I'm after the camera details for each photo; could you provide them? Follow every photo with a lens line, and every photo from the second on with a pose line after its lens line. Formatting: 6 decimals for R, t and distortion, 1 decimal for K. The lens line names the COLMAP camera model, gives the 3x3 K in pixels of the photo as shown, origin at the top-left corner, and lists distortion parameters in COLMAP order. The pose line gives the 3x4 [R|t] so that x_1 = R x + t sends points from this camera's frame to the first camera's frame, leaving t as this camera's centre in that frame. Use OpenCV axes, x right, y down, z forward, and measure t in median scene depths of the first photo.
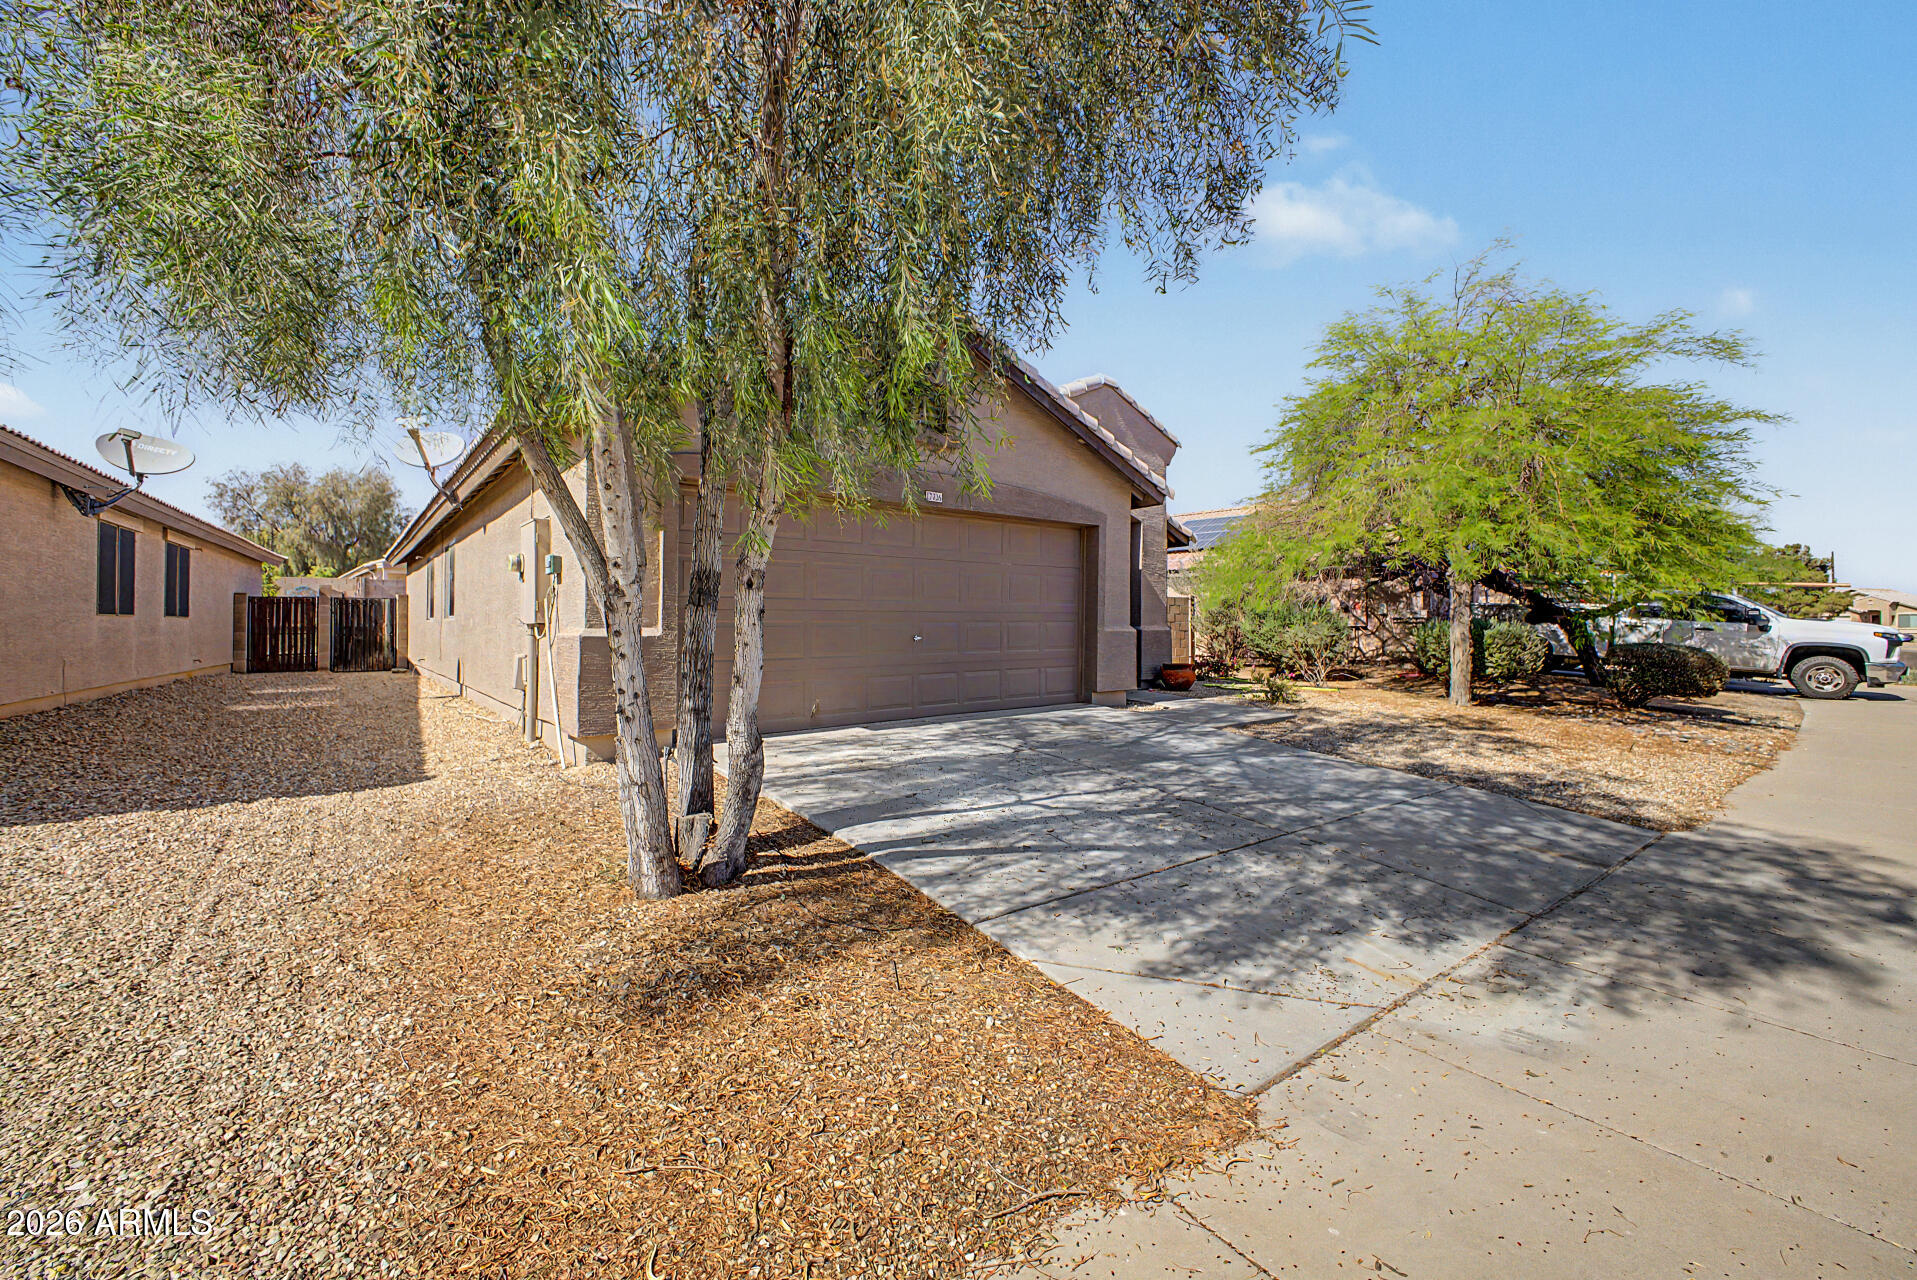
lens RADIAL K [[786.4, 0, 965.5], [0, 786.4, 624.0], [0, 0, 1]] dist [-0.000111, -0.000019]
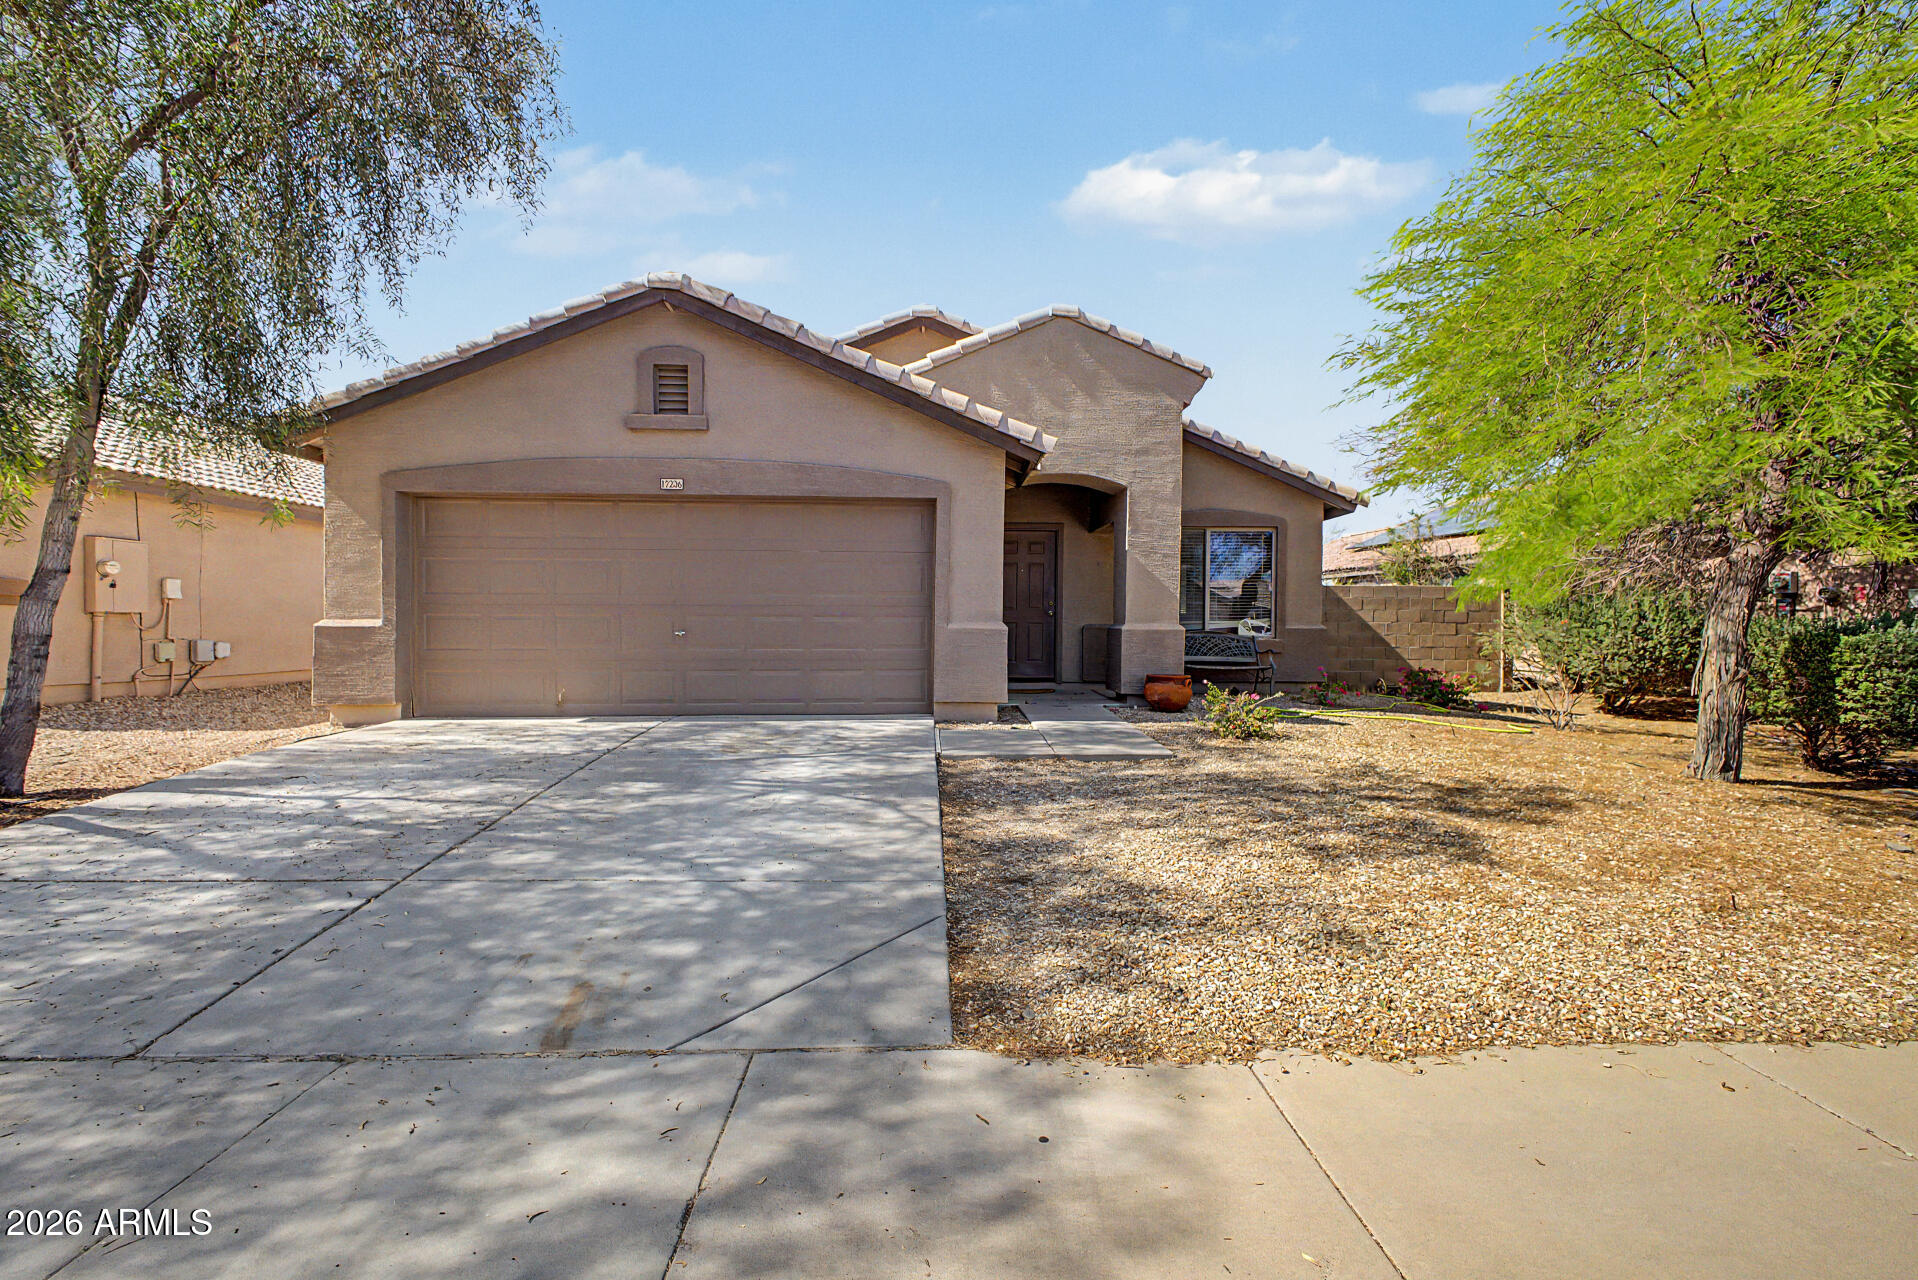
lens RADIAL K [[786.8, 0, 966.0], [0, 786.8, 624.0], [0, 0, 1]] dist [-0.000111, -0.000019]
pose [[0.807277, 0.011432, -0.590062, 0.677777], [-0.004322, 0.999900, 0.013460, -0.005830], [0.590157, -0.008316, 0.807246, 0.369669]]
